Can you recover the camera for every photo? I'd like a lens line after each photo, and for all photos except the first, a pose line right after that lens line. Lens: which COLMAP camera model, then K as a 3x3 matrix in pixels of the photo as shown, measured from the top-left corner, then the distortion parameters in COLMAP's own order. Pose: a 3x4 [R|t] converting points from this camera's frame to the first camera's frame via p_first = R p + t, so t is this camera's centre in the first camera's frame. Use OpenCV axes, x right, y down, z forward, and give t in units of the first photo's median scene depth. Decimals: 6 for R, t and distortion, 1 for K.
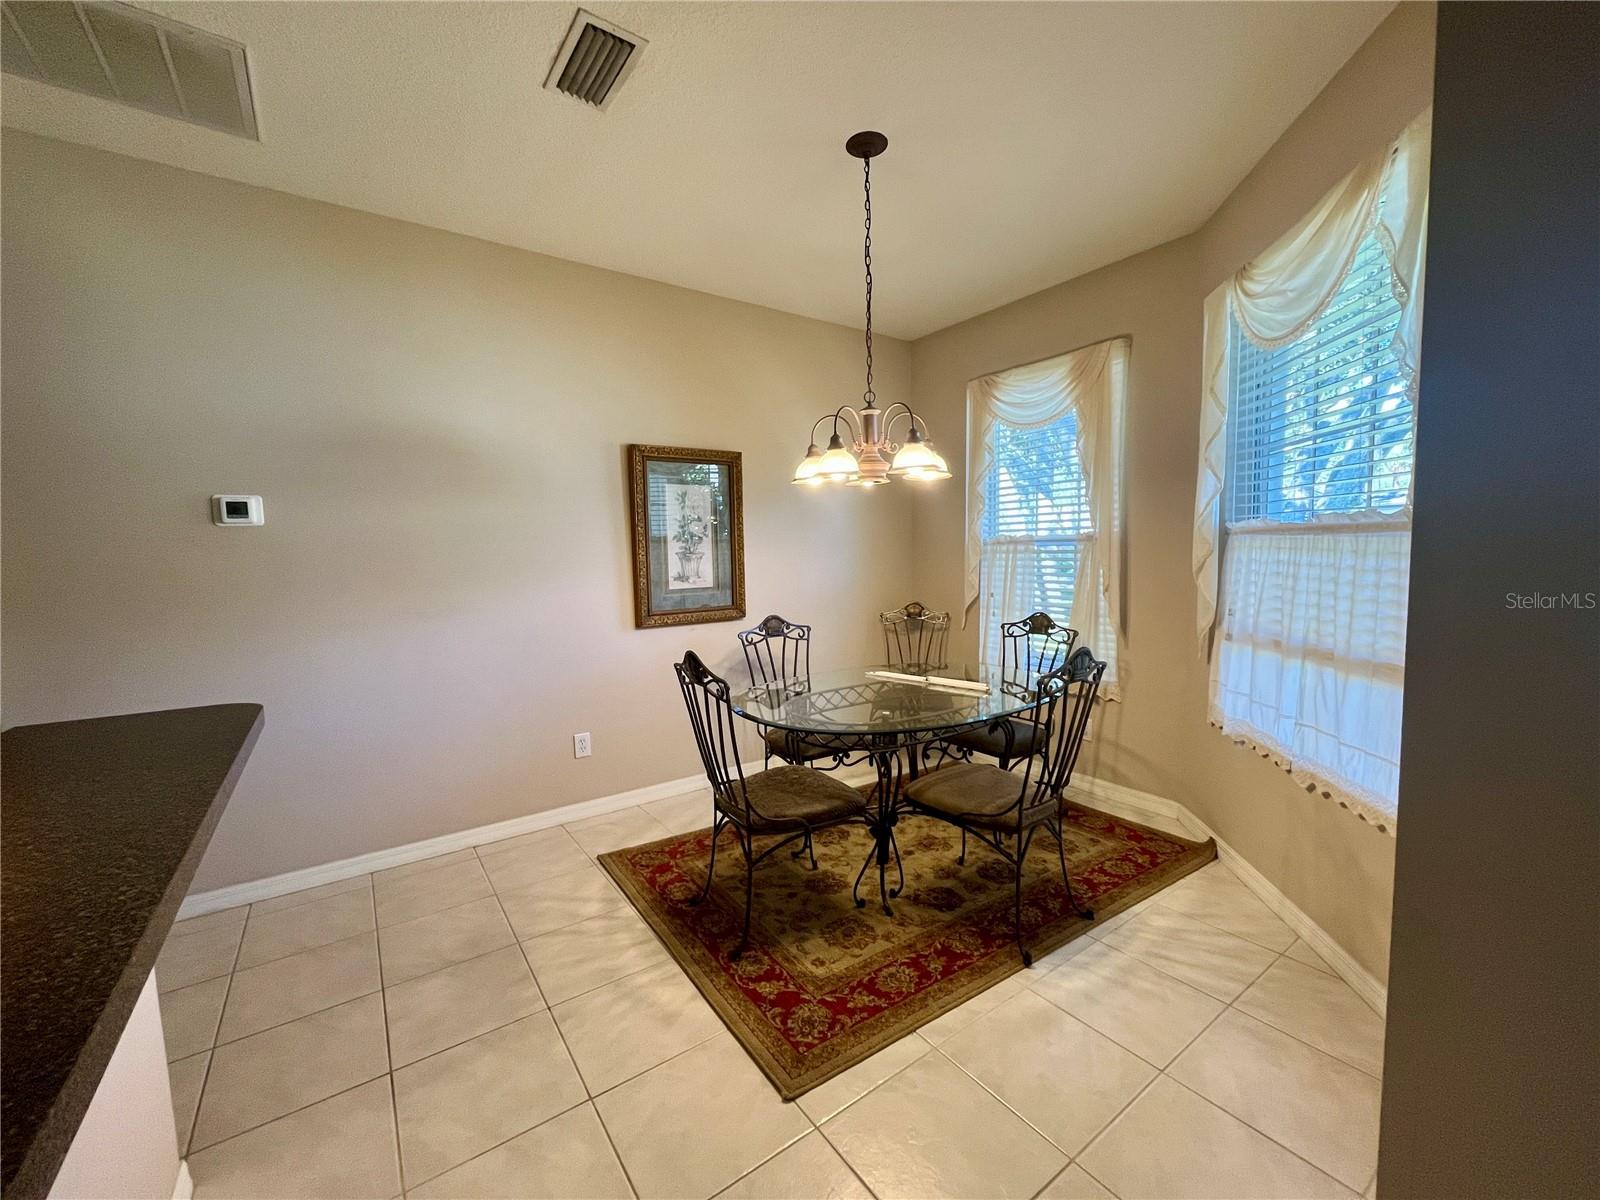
lens RADIAL K [[646.6, 0, 799.0], [0, 646.6, 606.1], [0, 0, 1]] dist [-0.003296, 0.000497]
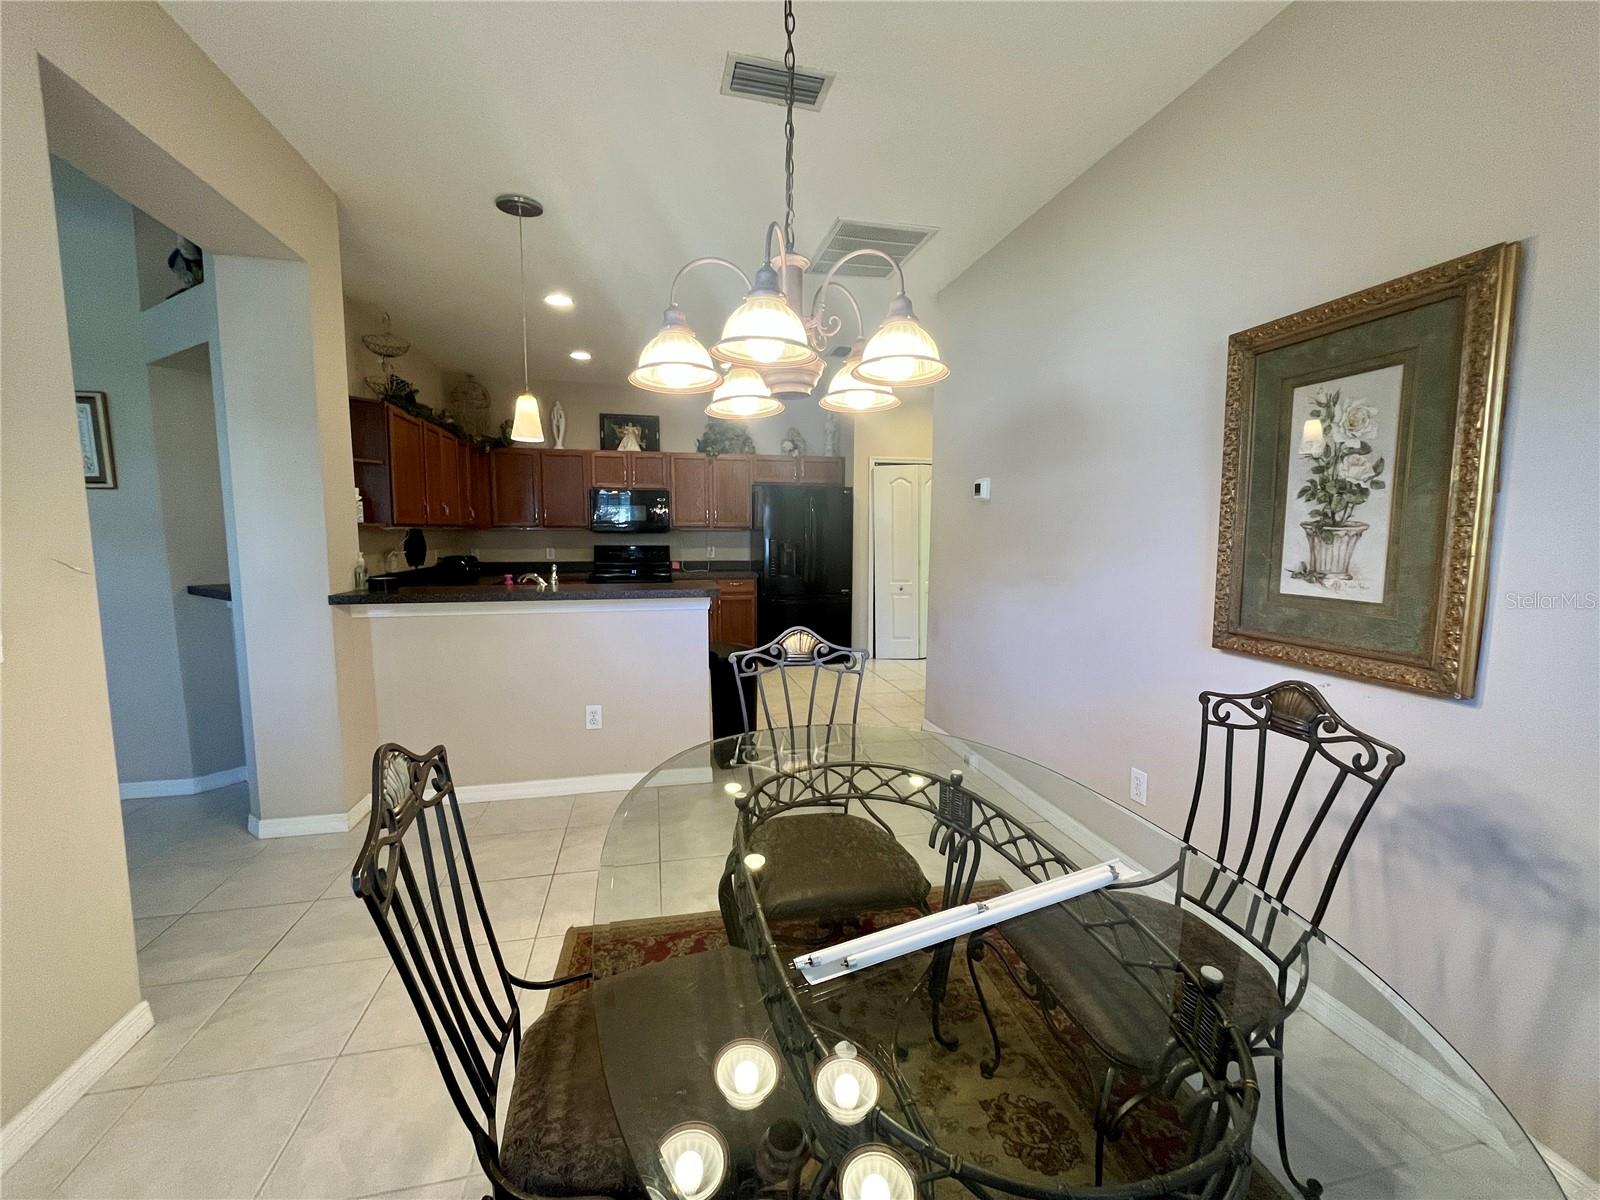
lens RADIAL K [[646.6, 0, 797.4], [0, 646.6, 600.0], [0, 0, 1]] dist [-0.003296, 0.000497]
pose [[-0.389701, 0.124324, -0.912511, 0.429893], [-0.066049, 0.984522, 0.162341, -0.079101], [0.918570, 0.123535, -0.375457, 0.834981]]
